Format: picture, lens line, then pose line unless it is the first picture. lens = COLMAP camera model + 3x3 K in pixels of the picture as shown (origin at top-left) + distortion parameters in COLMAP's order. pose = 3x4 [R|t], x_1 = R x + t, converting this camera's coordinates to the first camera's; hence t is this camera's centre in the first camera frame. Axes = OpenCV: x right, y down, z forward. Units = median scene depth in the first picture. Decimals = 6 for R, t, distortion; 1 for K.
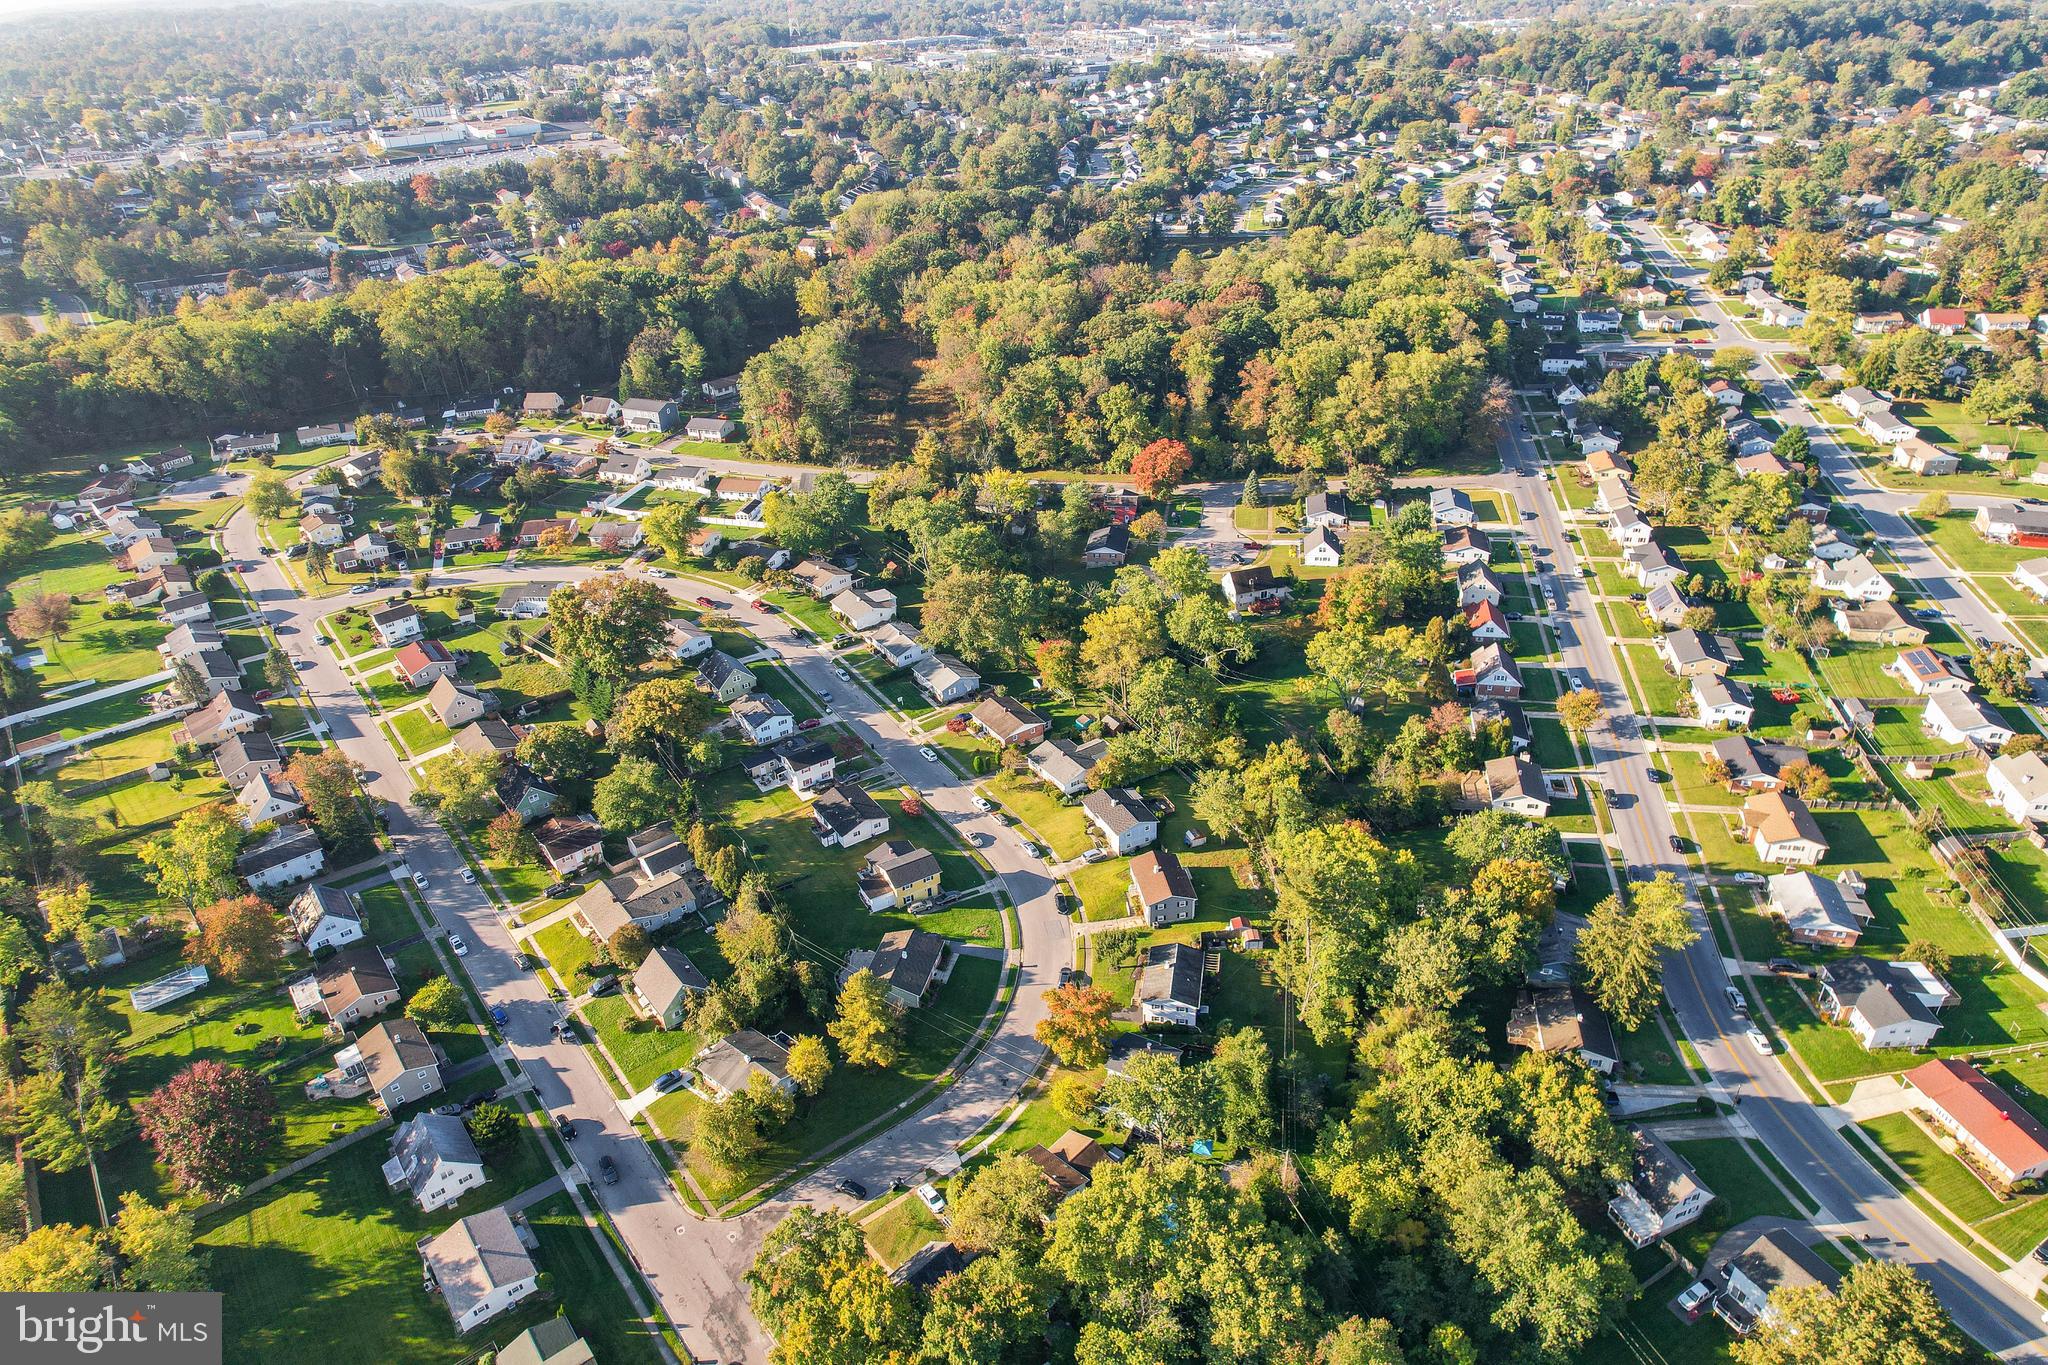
lens RADIAL K [[1303.2, 0, 1029.8], [0, 1303.2, 678.2], [0, 0, 1]] dist [-0.080357, 0.073412]
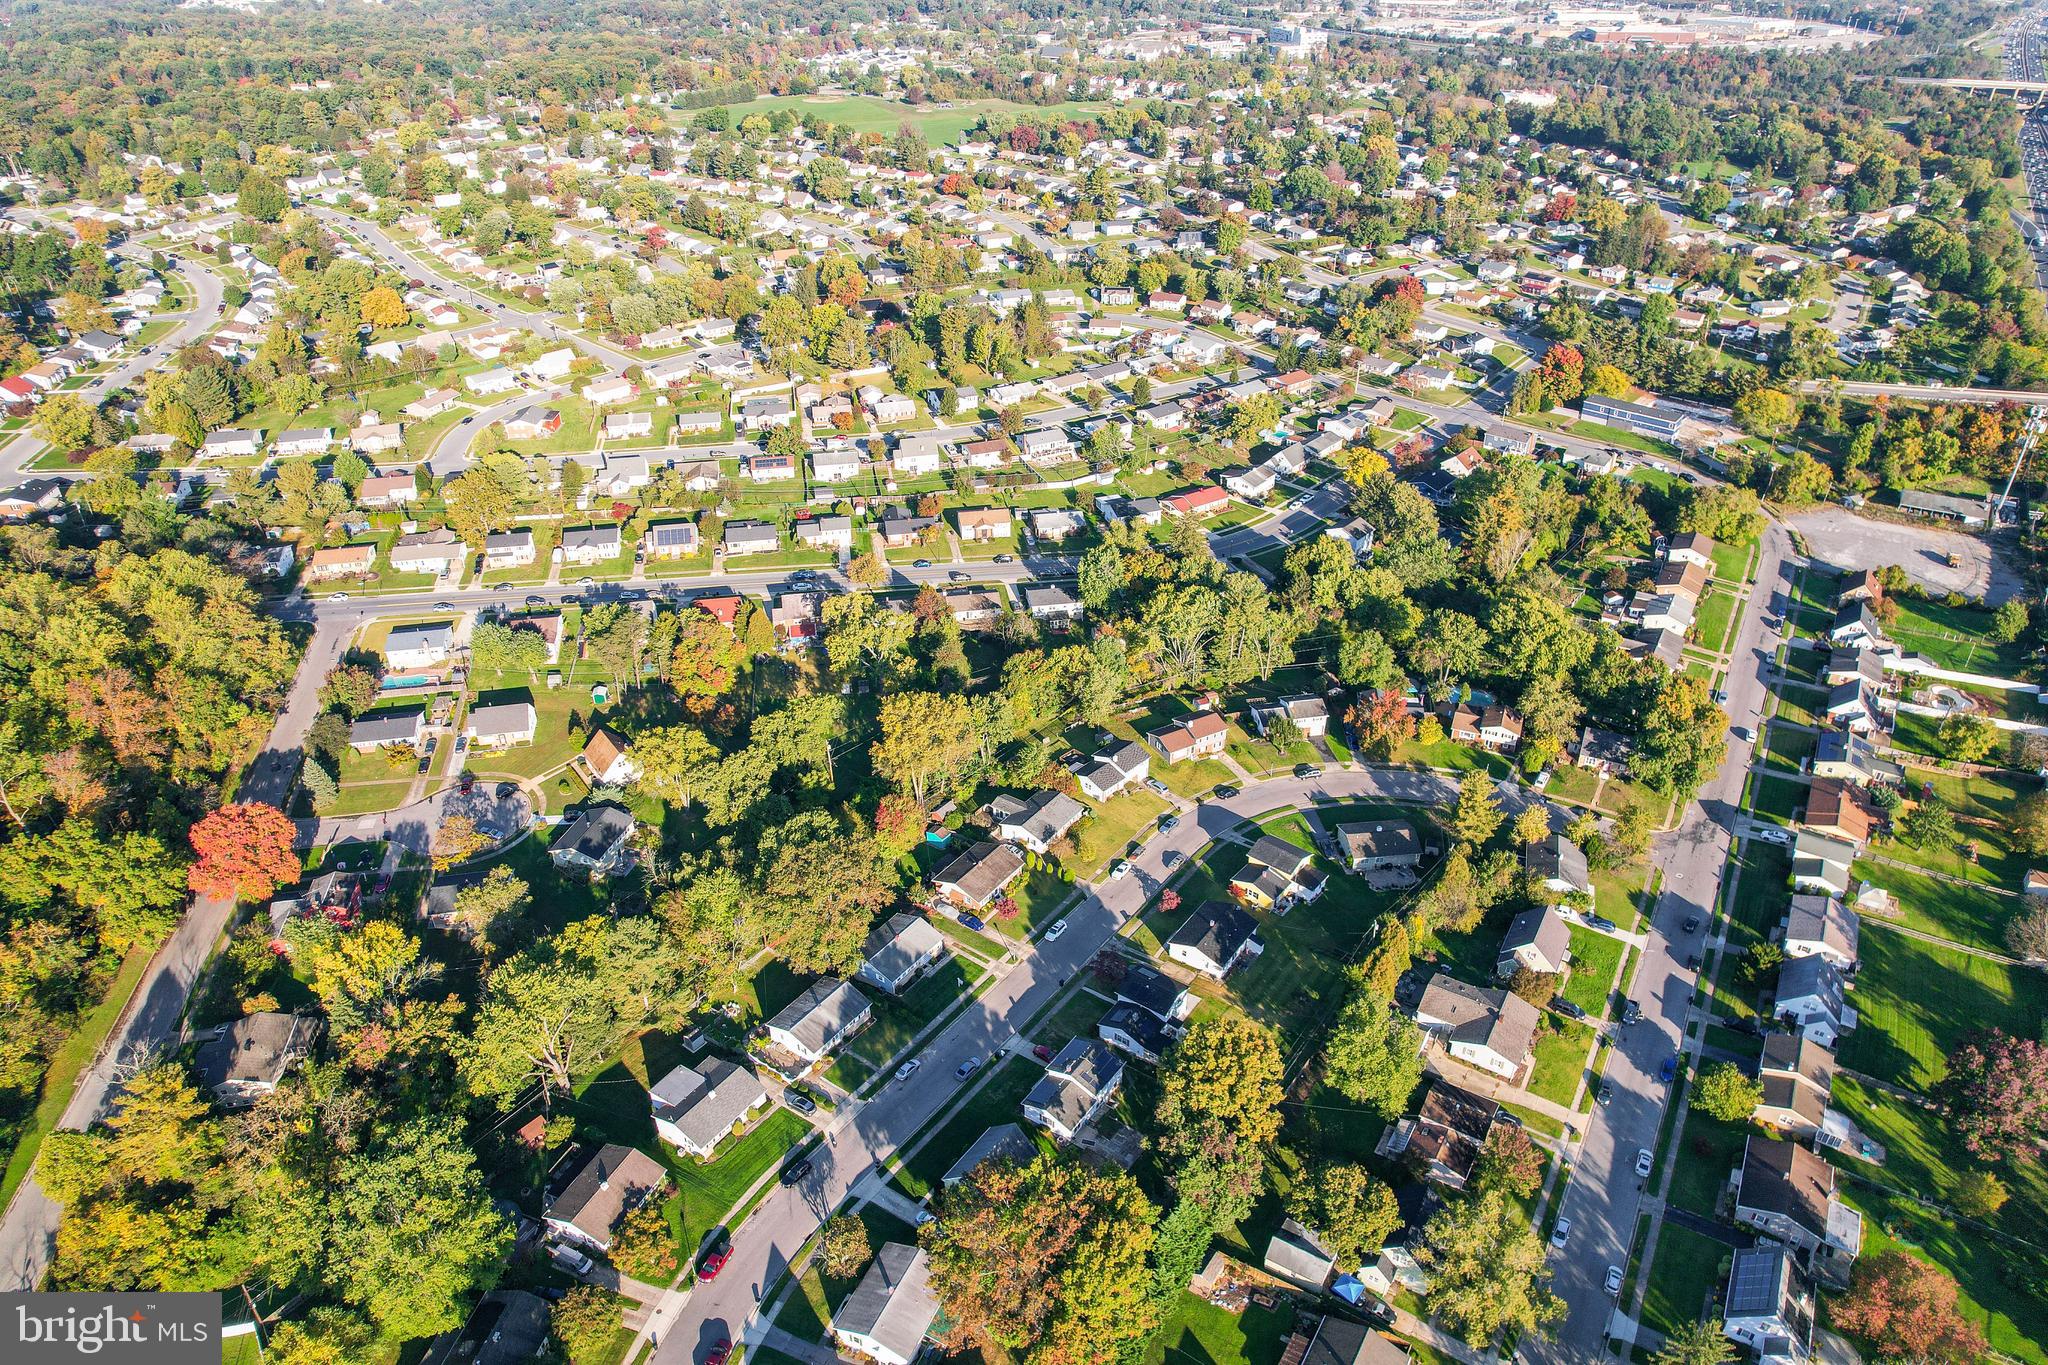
lens RADIAL K [[1303.2, 0, 1029.8], [0, 1303.2, 678.2], [0, 0, 1]] dist [-0.080357, 0.073412]
pose [[-0.337615, -0.464231, 0.818844, -0.823062], [0.490304, 0.655856, 0.573983, -0.646981], [-0.803504, 0.595267, 0.006188, 1.103704]]
